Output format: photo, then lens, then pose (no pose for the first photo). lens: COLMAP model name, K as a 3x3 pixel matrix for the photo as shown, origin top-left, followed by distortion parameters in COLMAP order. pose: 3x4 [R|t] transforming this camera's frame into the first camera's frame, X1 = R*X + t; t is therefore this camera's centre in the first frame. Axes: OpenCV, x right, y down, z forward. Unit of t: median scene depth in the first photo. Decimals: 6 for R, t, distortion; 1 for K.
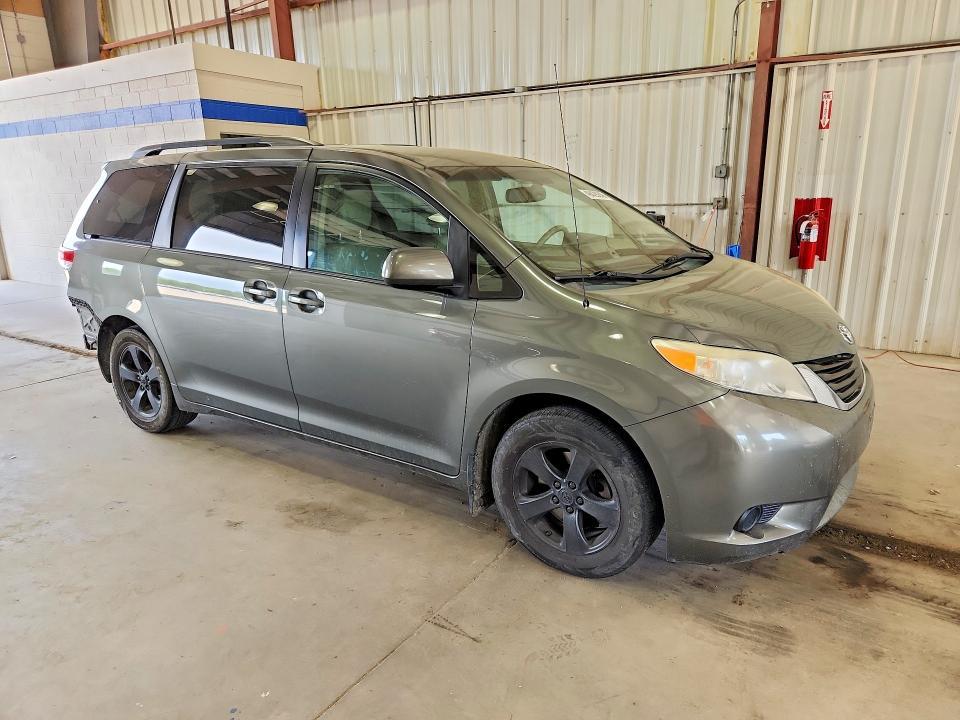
lens RADIAL K [[663.0, 0, 480.0], [0, 663.0, 360.0], [0, 0, 1]] dist [0.045060, -0.004207]
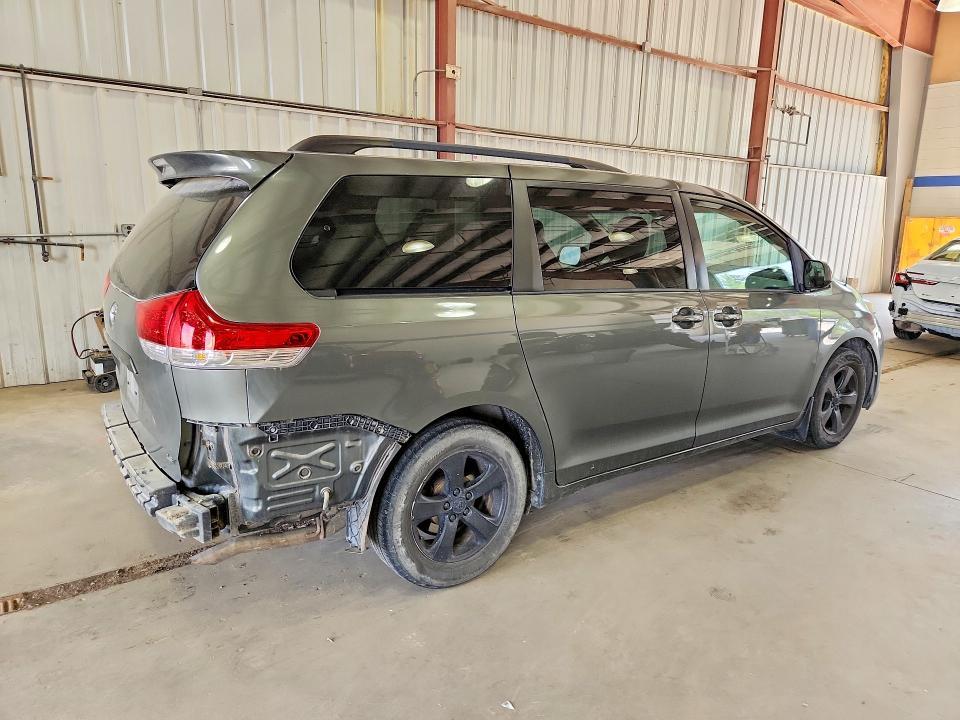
lens RADIAL K [[663.0, 0, 480.0], [0, 663.0, 360.0], [0, 0, 1]] dist [0.045060, -0.004207]
pose [[0.332875, -0.182989, 0.925046, -1.263024], [0.211788, 0.970436, 0.115756, -0.213698], [-0.918880, 0.157381, 0.361789, 0.850998]]
